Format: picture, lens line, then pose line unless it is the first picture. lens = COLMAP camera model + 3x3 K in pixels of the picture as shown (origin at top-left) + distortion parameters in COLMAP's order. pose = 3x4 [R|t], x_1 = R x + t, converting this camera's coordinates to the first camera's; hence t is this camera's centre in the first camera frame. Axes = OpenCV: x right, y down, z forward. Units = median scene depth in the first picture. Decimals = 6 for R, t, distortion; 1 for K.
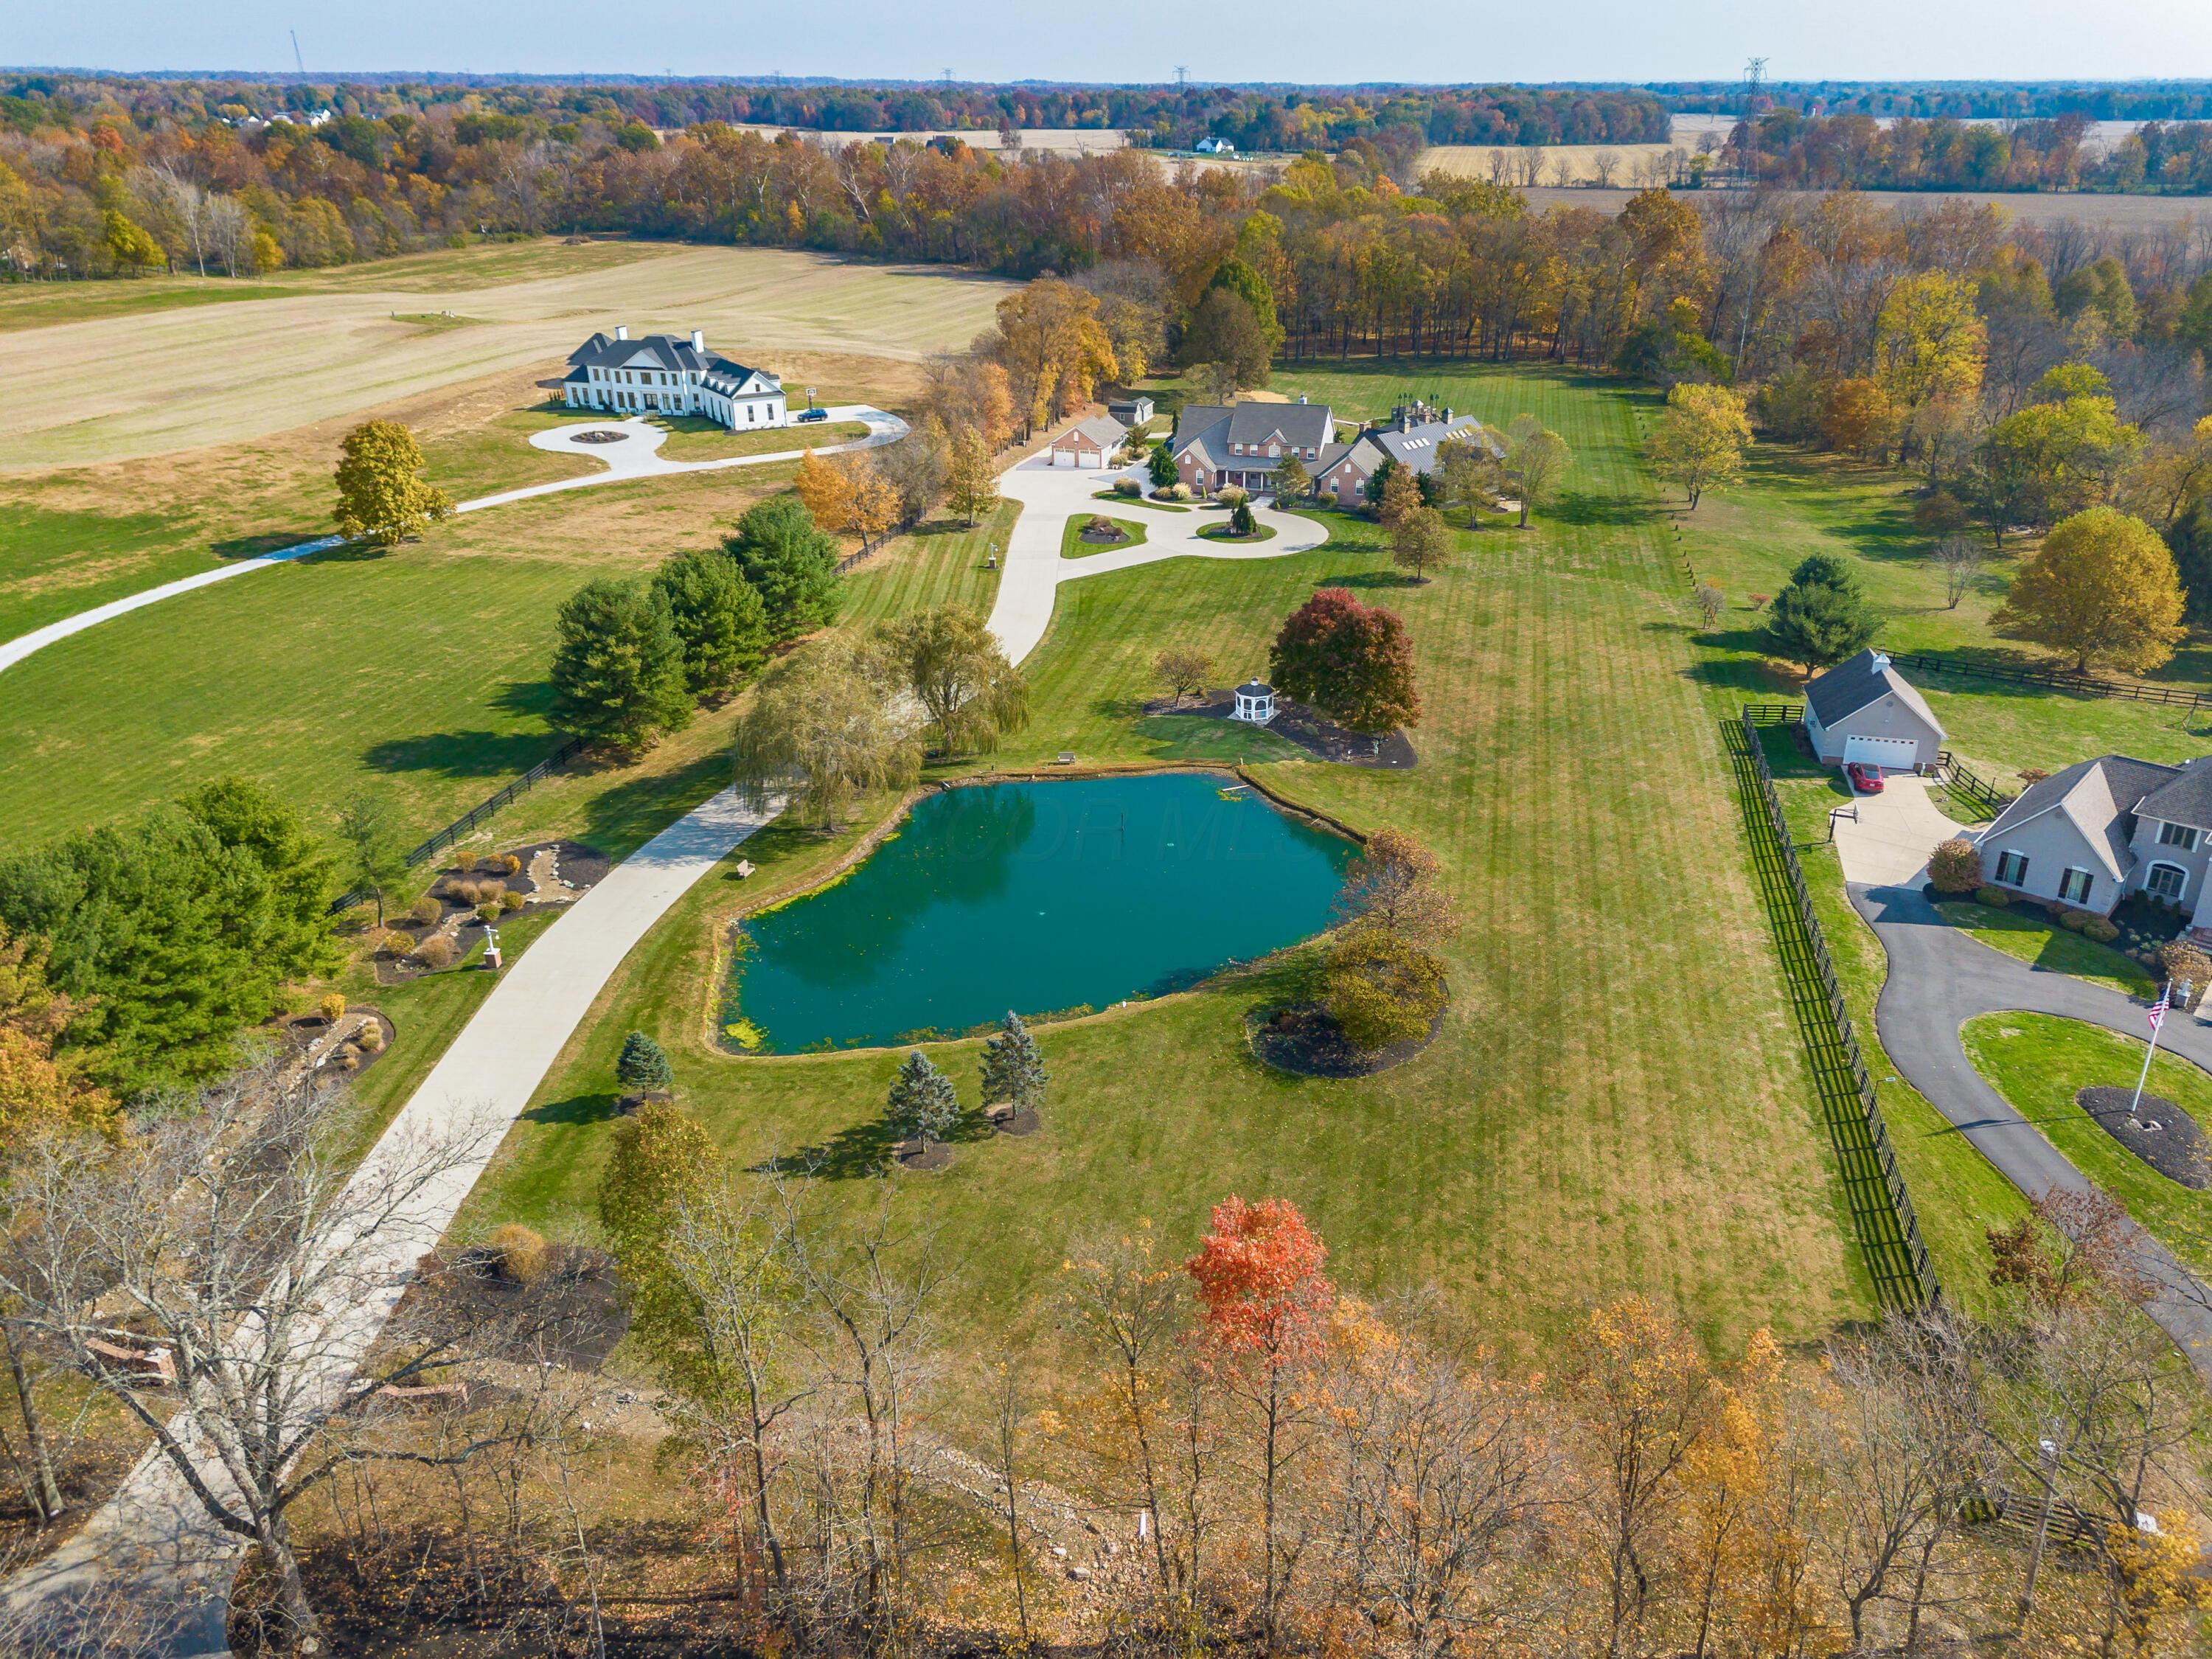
lens RADIAL K [[1558.6, 0, 1193.1], [0, 1558.6, 806.5], [0, 0, 1]] dist [0.053515, -0.045650]
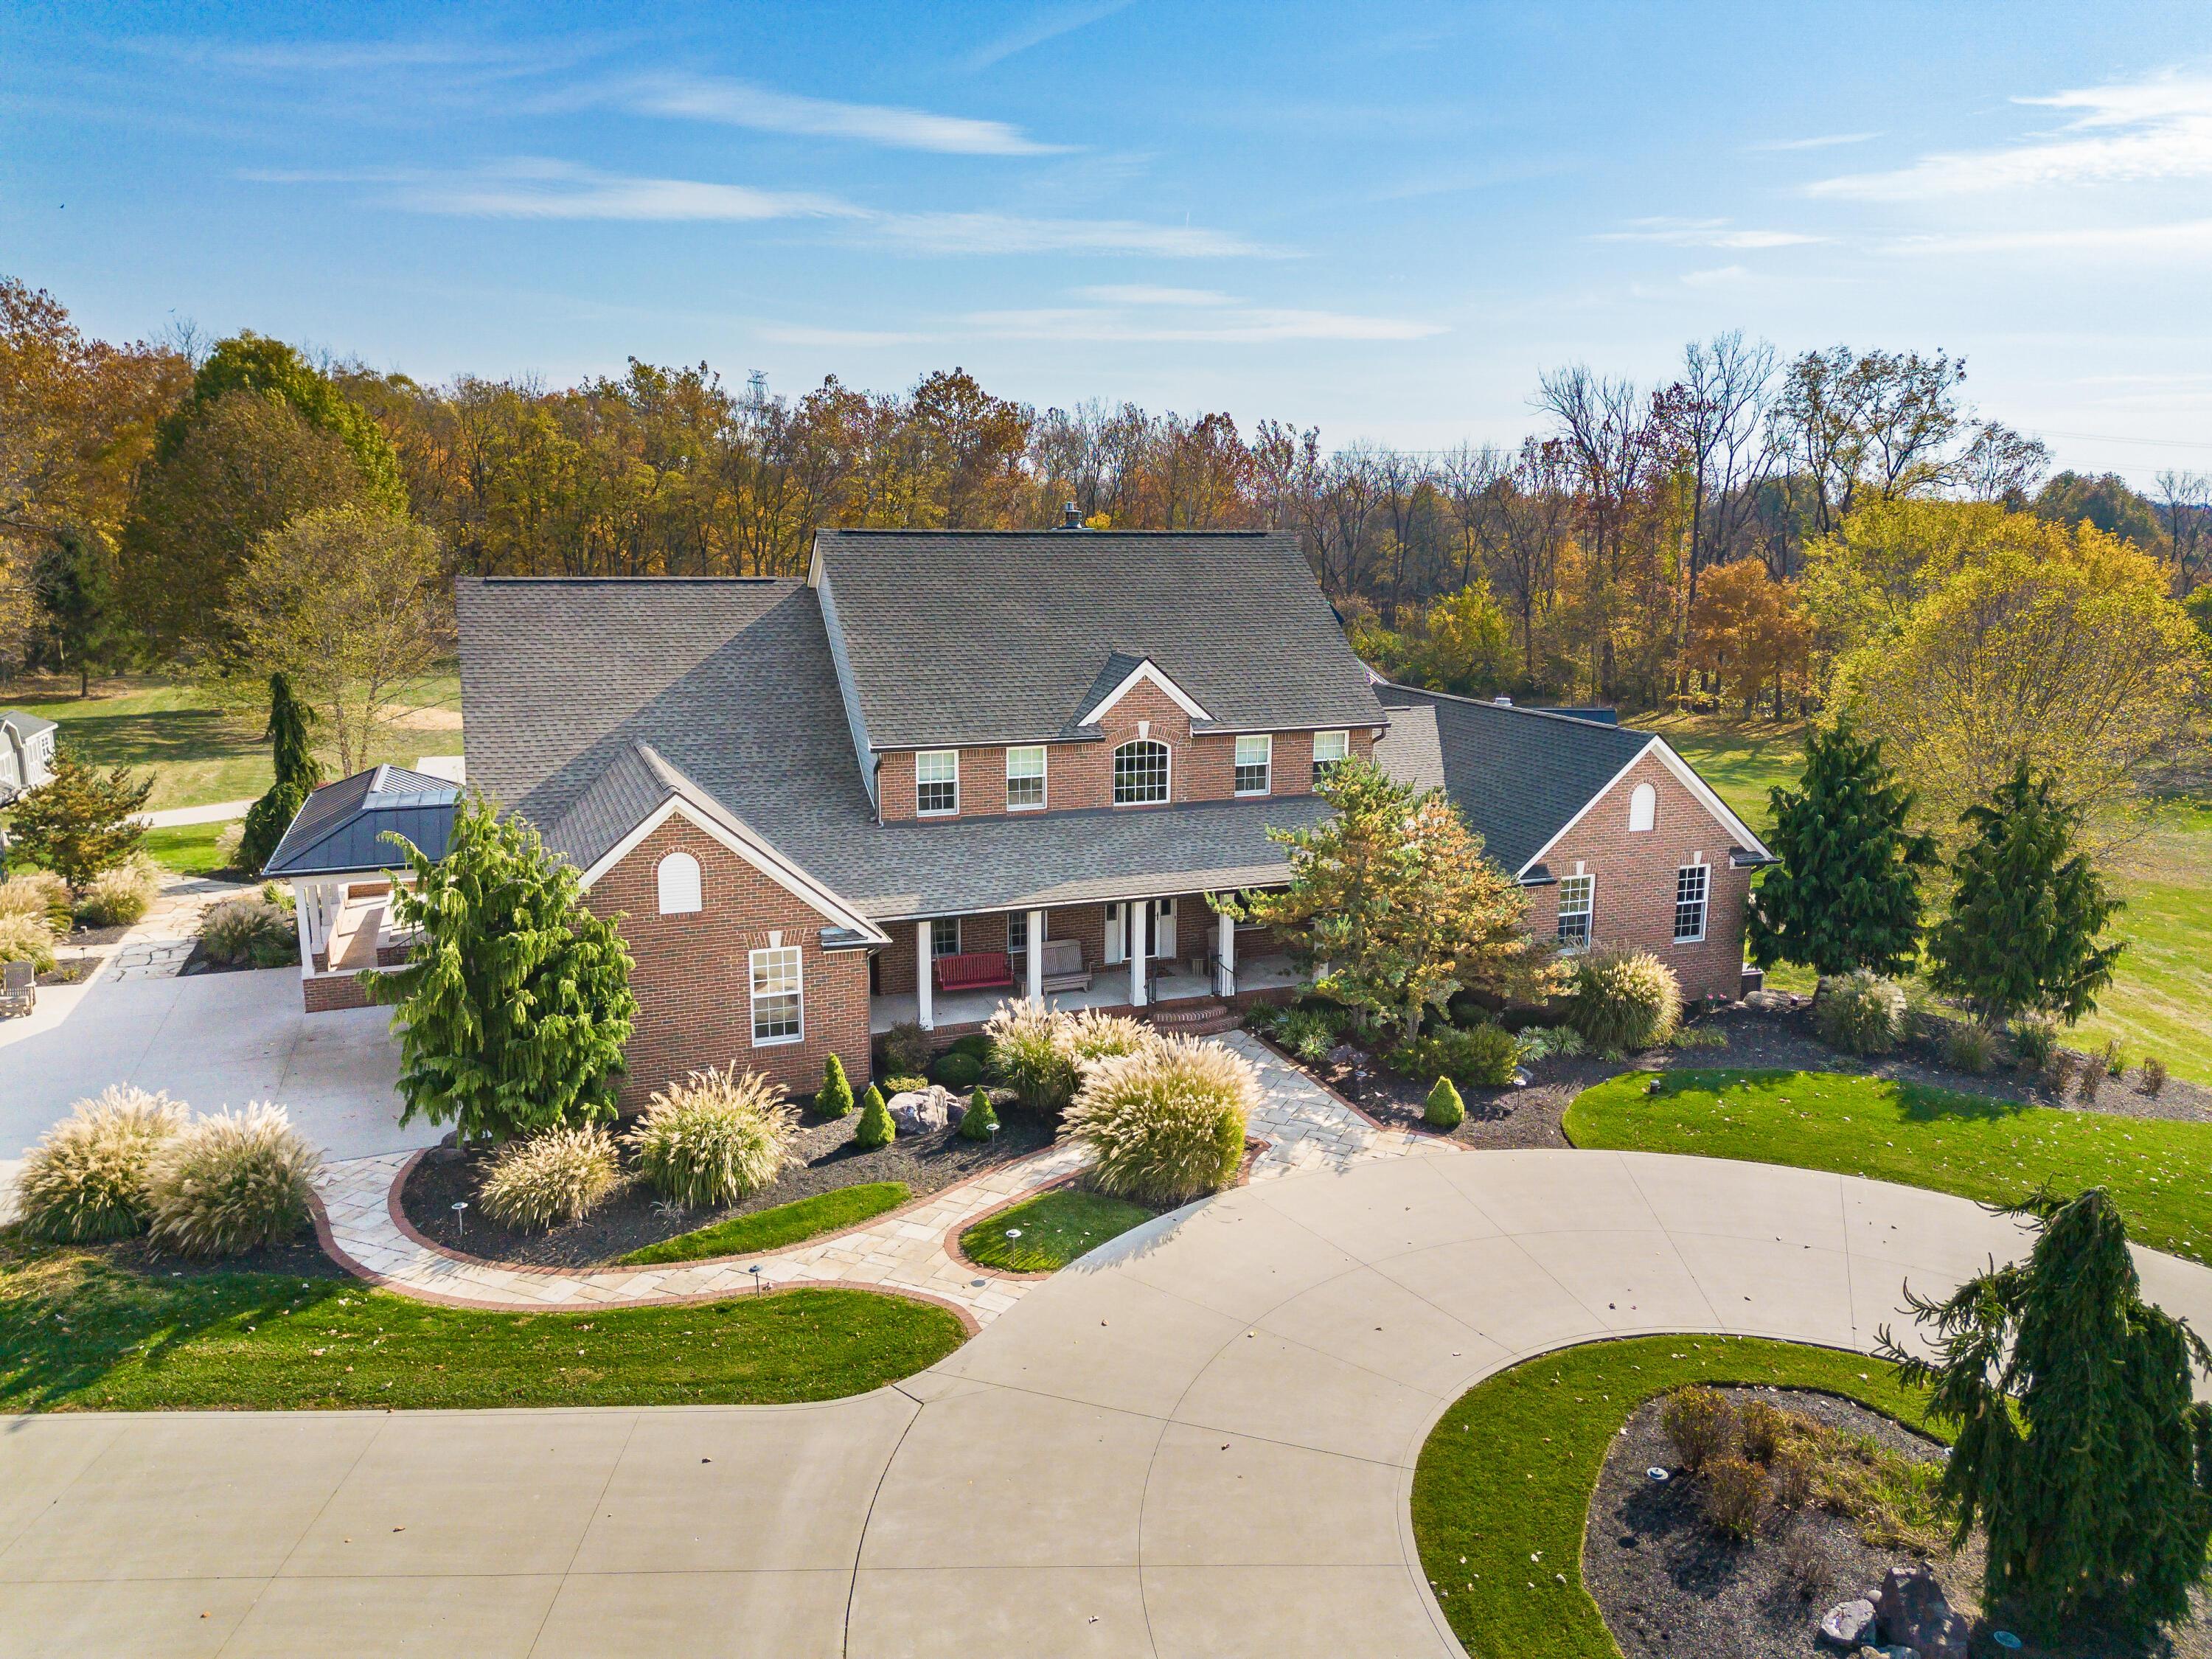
lens RADIAL K [[1558.6, 0, 1124.5], [0, 1558.6, 816.2], [0, 0, 1]] dist [0.053515, -0.045650]
pose [[0.804085, -0.112356, 0.583801, -0.019103], [0.241670, 0.958959, -0.148302, -0.073899], [-0.543178, 0.260335, 0.798237, 0.323660]]
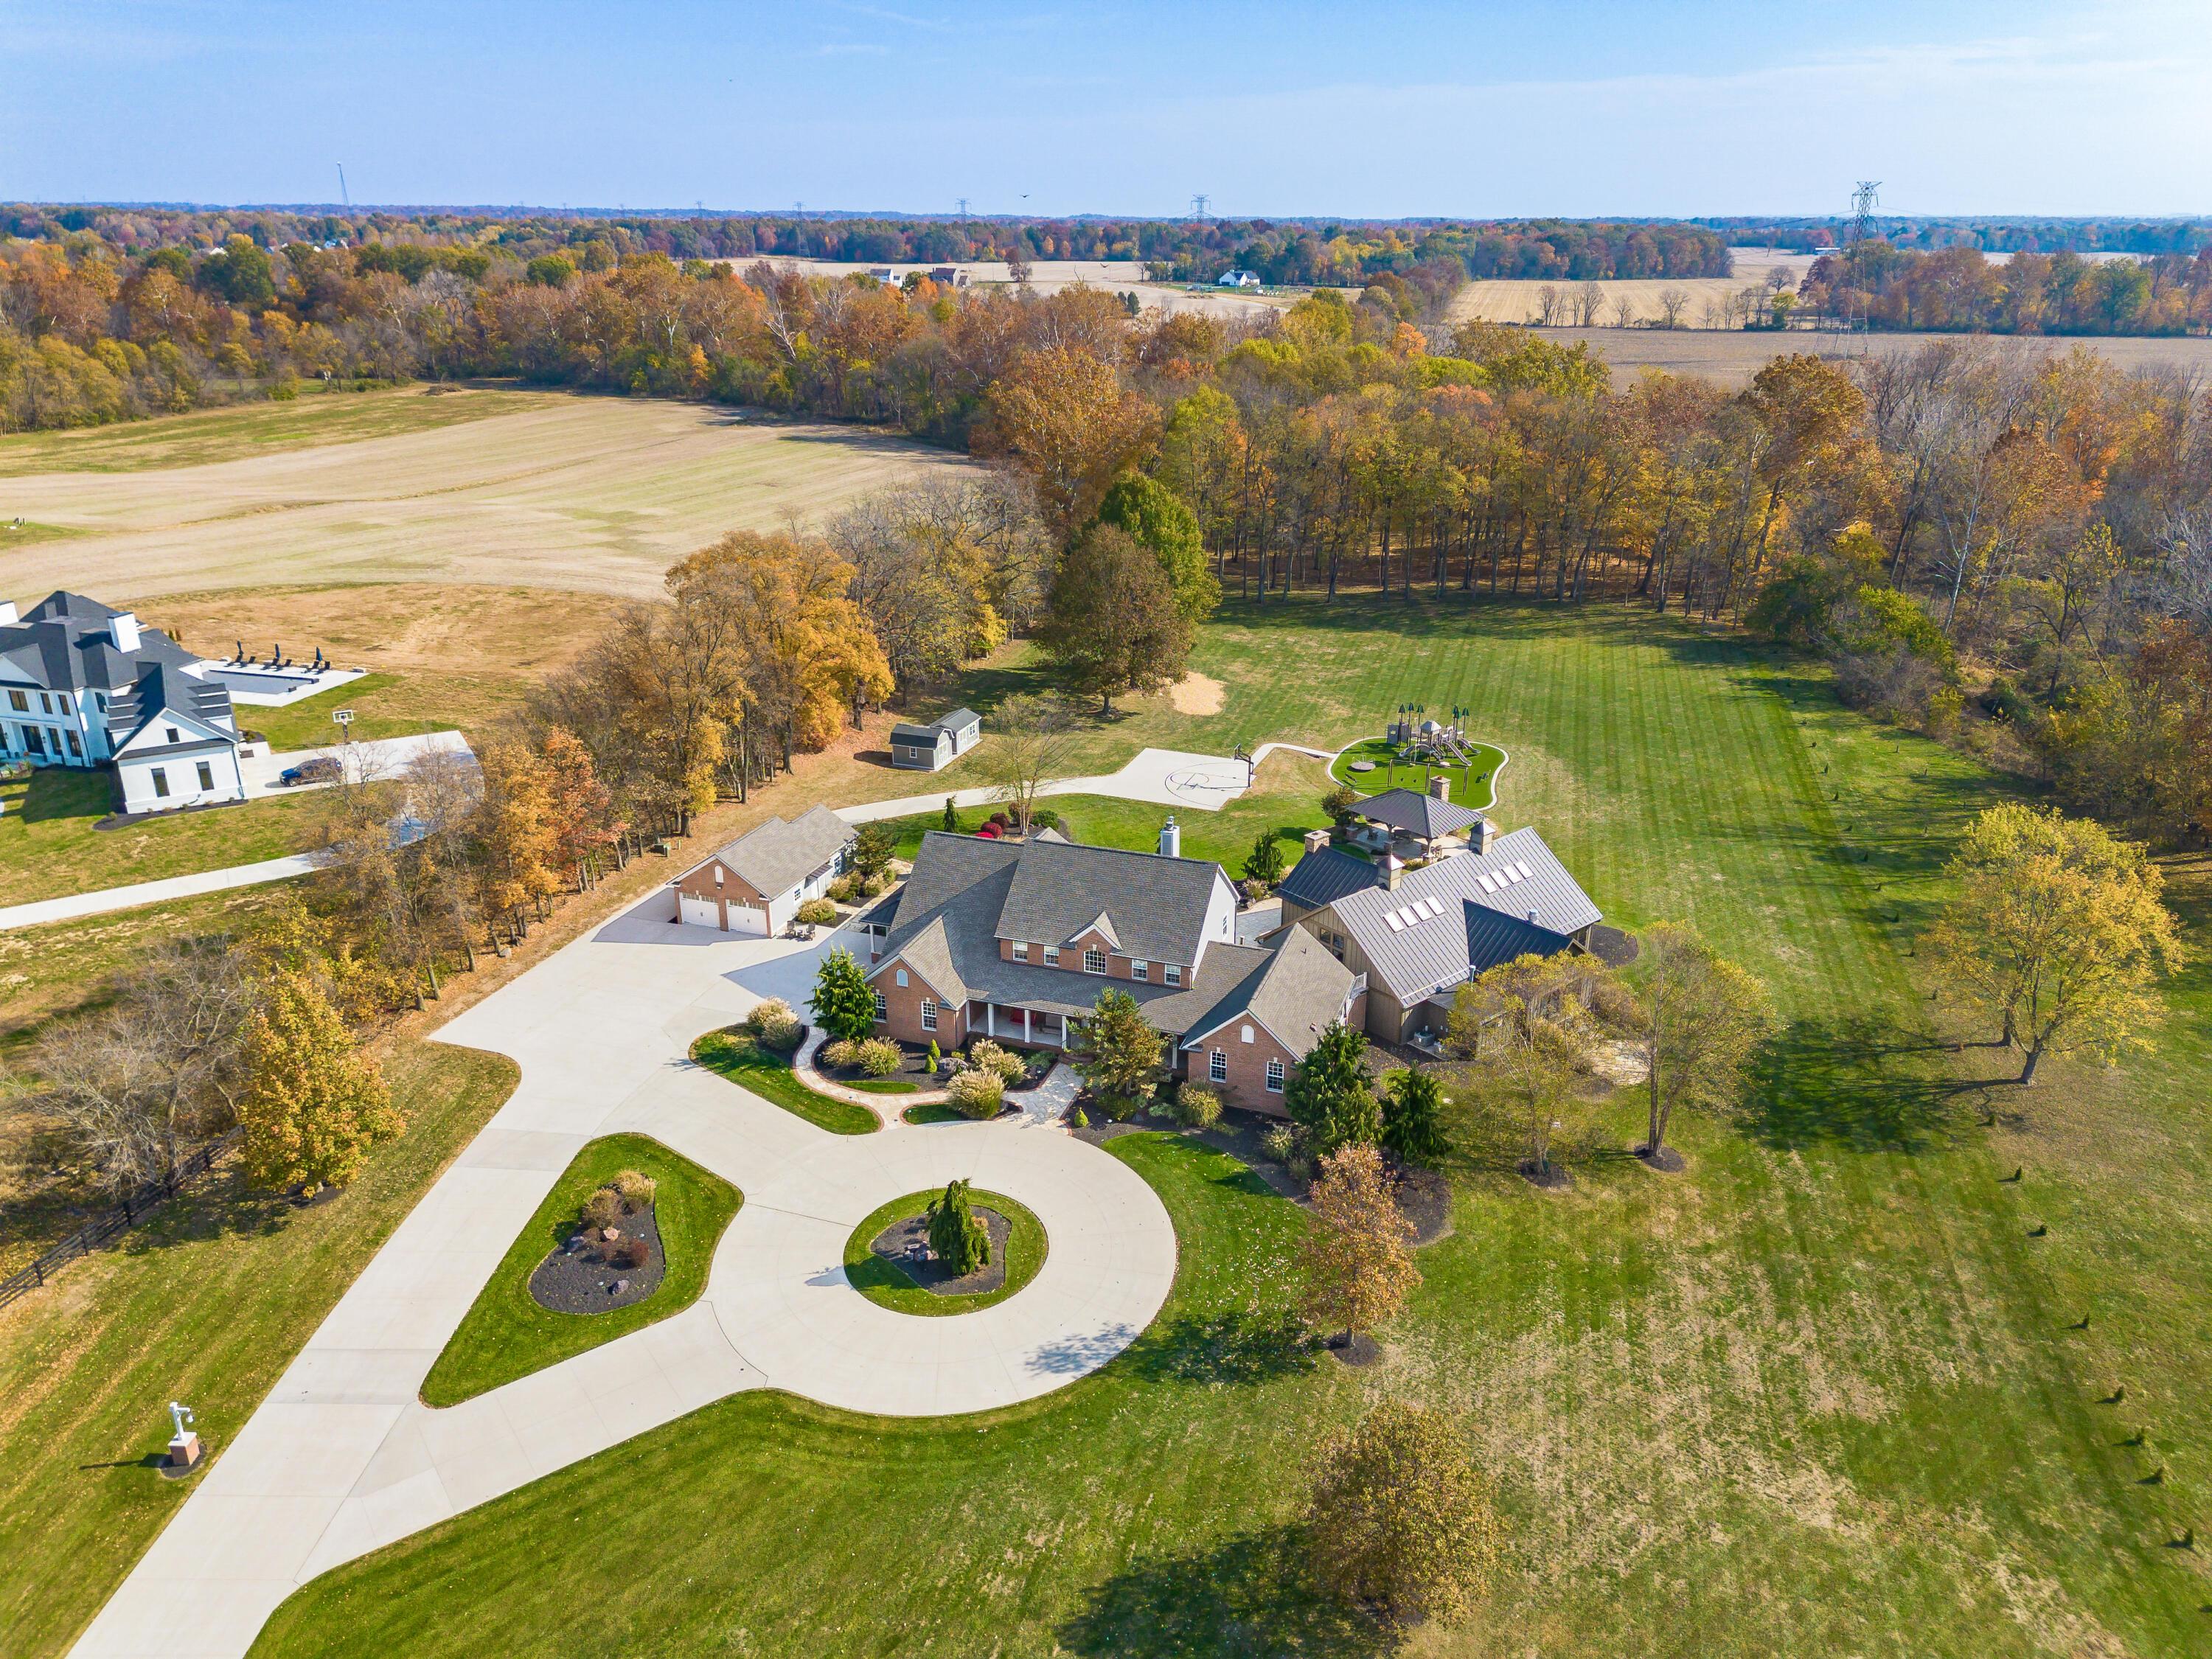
lens RADIAL K [[1558.6, 0, 1136.7], [0, 1558.6, 813.4], [0, 0, 1]] dist [0.053515, -0.045650]
pose [[0.998016, 0.024586, -0.057962, 0.033424], [-0.028466, 0.997341, -0.067082, -0.089952], [0.056158, 0.068599, 0.996062, 0.205184]]
